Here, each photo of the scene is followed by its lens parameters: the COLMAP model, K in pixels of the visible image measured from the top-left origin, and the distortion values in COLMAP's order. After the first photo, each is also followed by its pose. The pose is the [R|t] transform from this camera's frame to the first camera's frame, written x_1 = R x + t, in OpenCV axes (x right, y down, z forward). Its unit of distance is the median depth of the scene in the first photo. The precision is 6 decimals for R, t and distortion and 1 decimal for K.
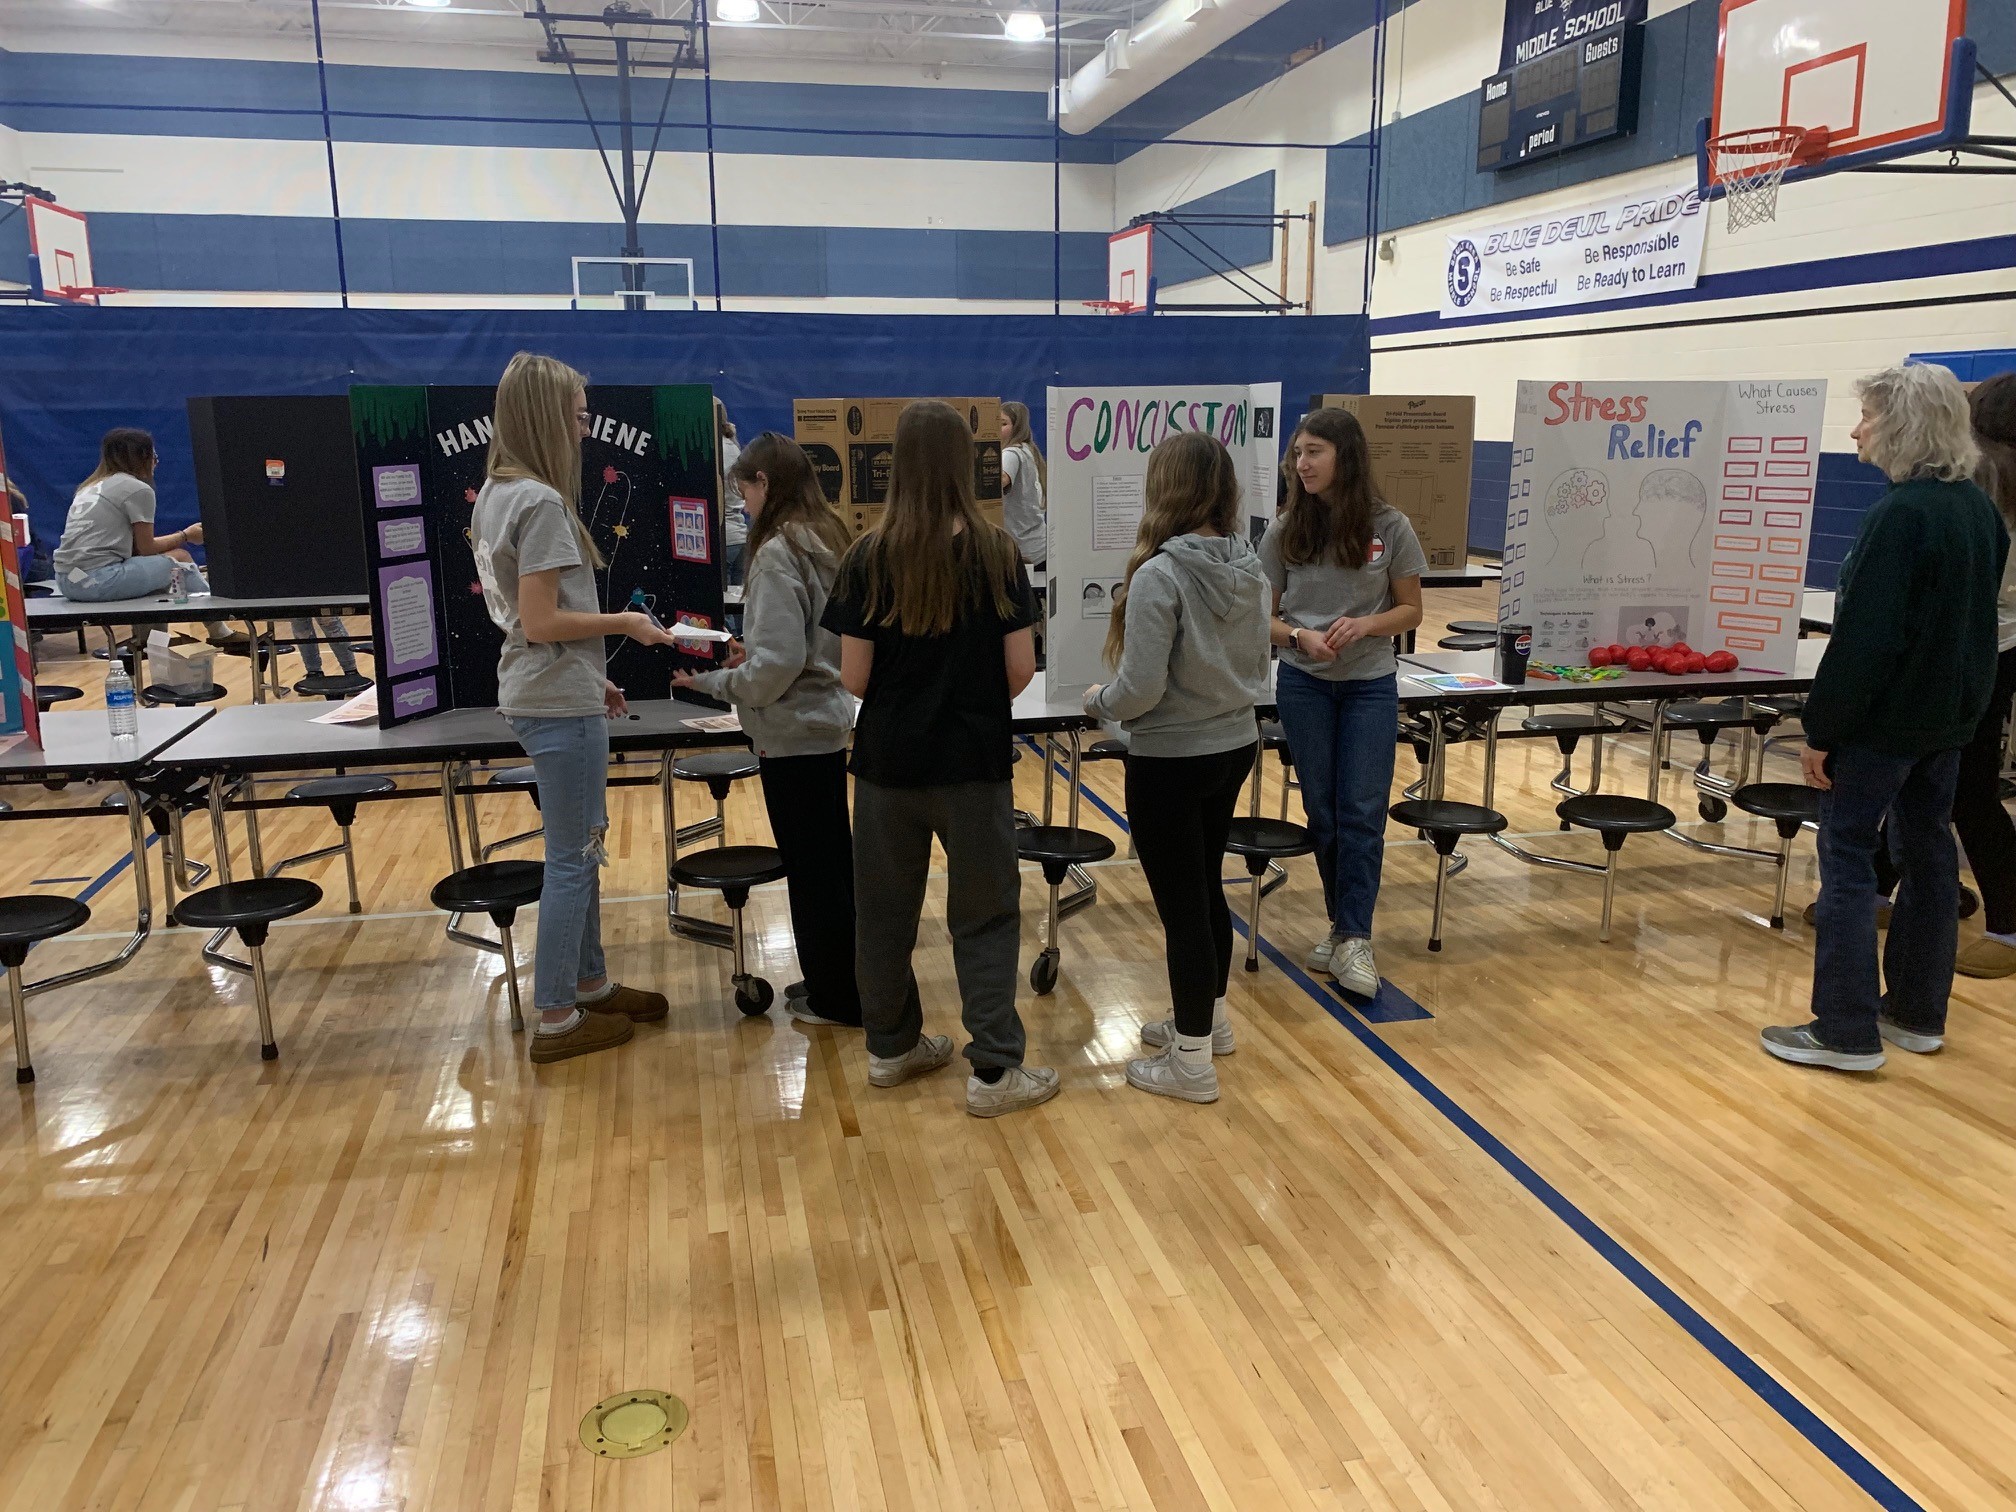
lens RADIAL K [[1520.8, 0, 1026.3], [0, 1520.8, 746.9], [0, 0, 1]] dist [0.044526, -0.064509]
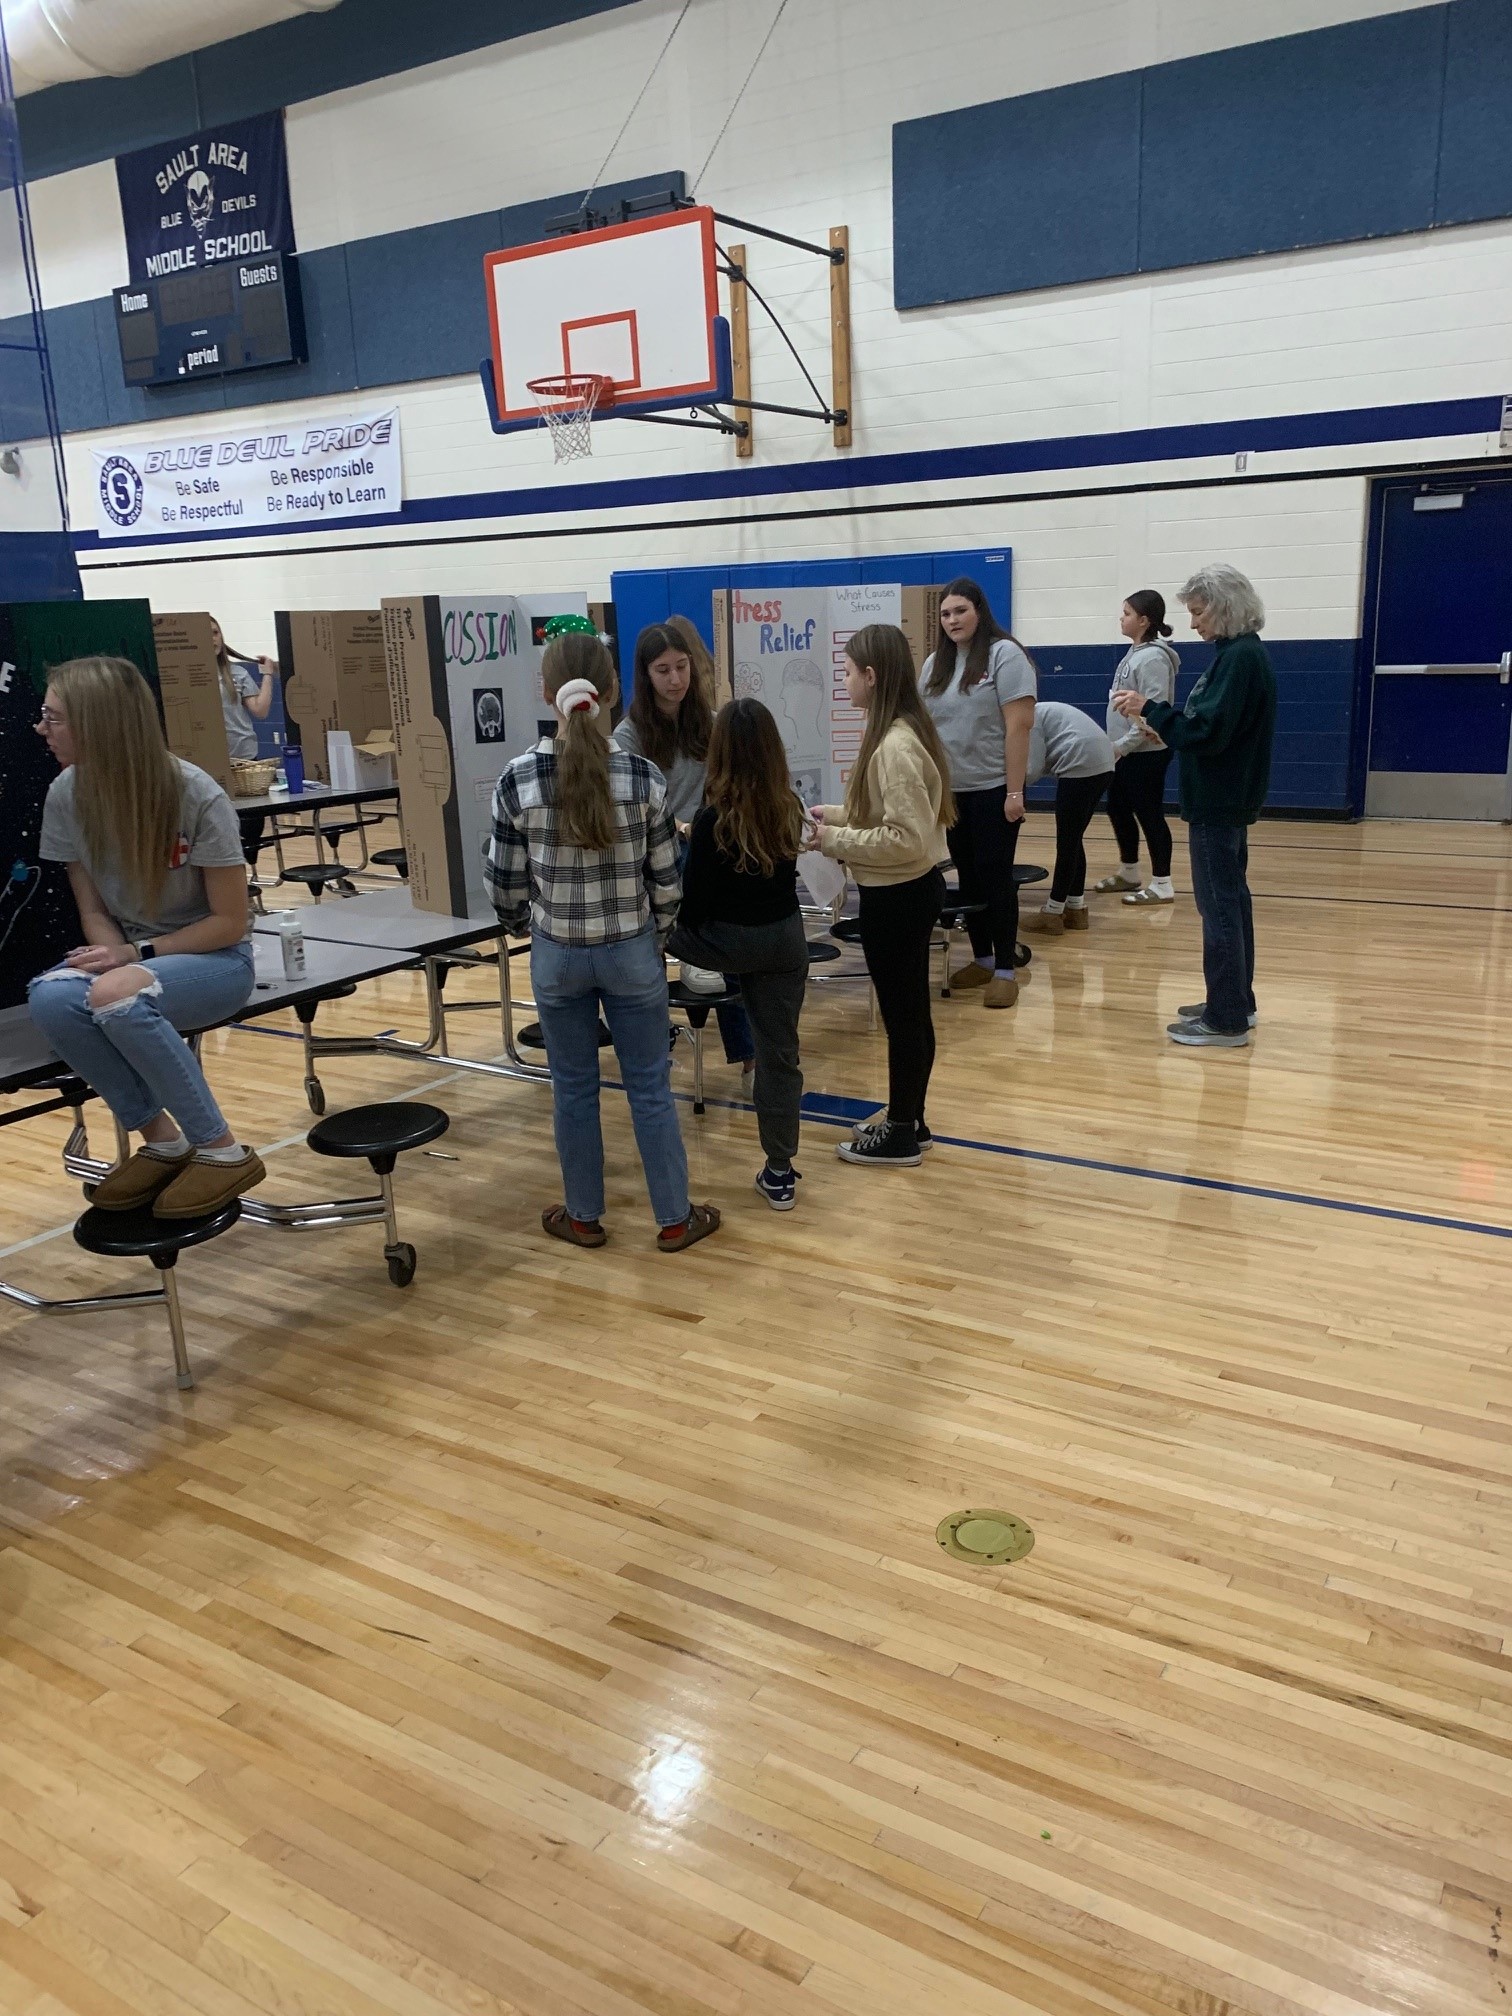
lens RADIAL K [[1520.8, 0, 769.2], [0, 1520.8, 1002.3], [0, 0, 1]] dist [0.044526, -0.064509]
pose [[0.703672, -0.198605, 0.682204, -0.359468], [0.185773, 0.978168, 0.093147, -0.021196], [-0.685810, 0.061190, 0.725204, 0.099622]]
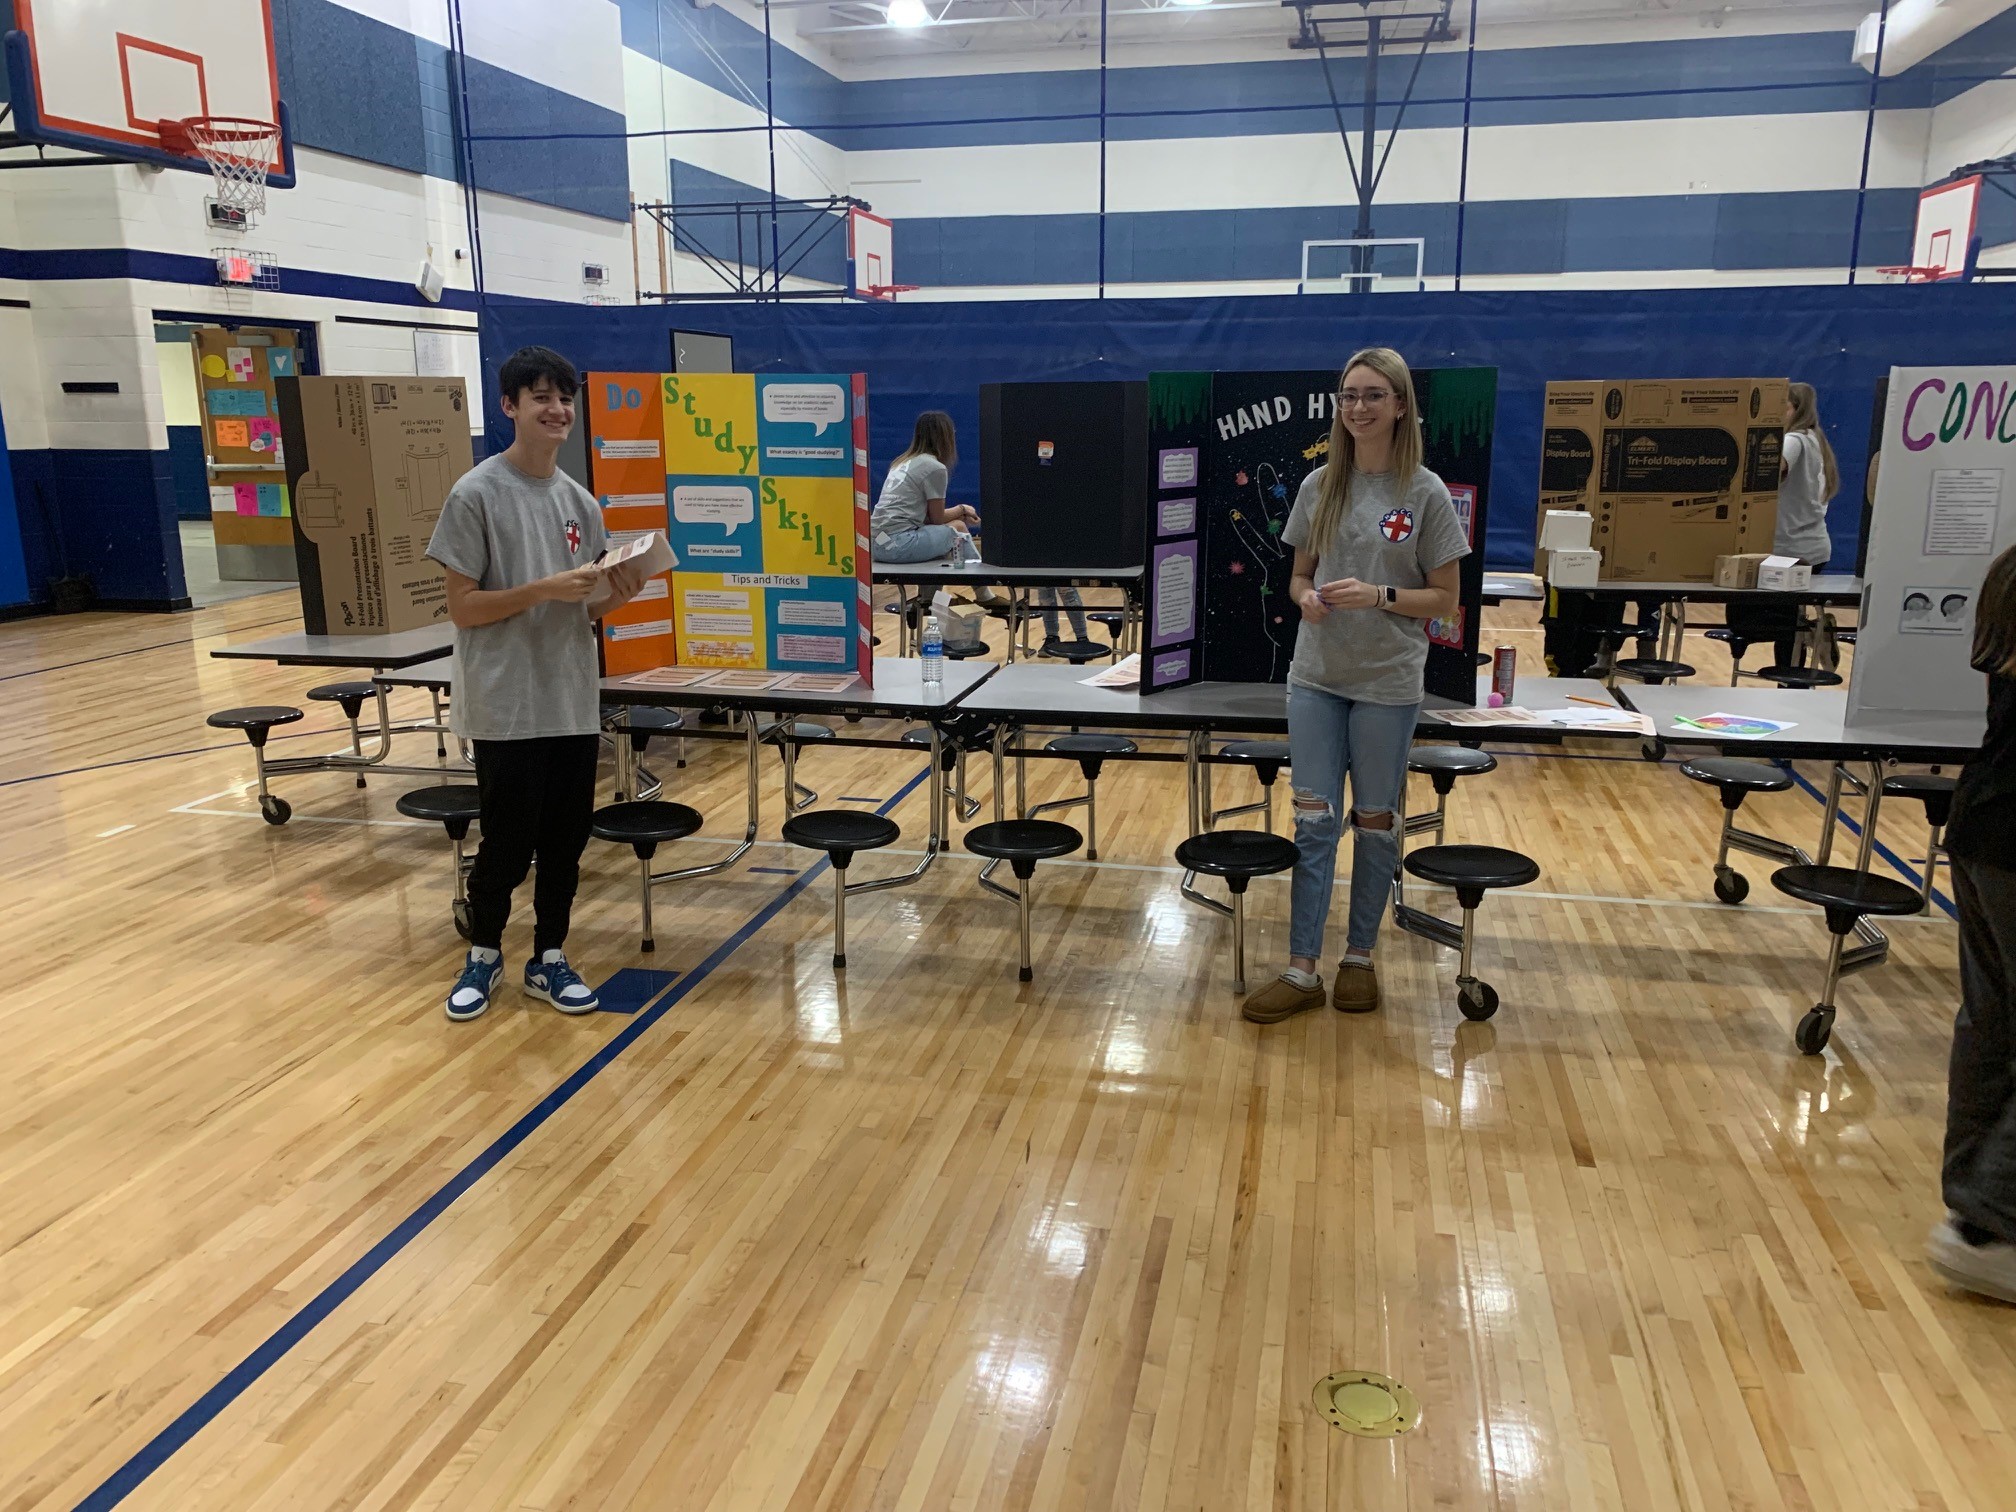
lens RADIAL K [[1520.8, 0, 1003.1], [0, 1520.8, 772.2], [0, 0, 1]] dist [0.044526, -0.064509]
pose [[0.901459, 0.105438, -0.419827, -0.032516], [-0.094631, 0.994423, 0.046552, 0.001210], [0.422394, -0.002236, 0.906409, -0.005563]]
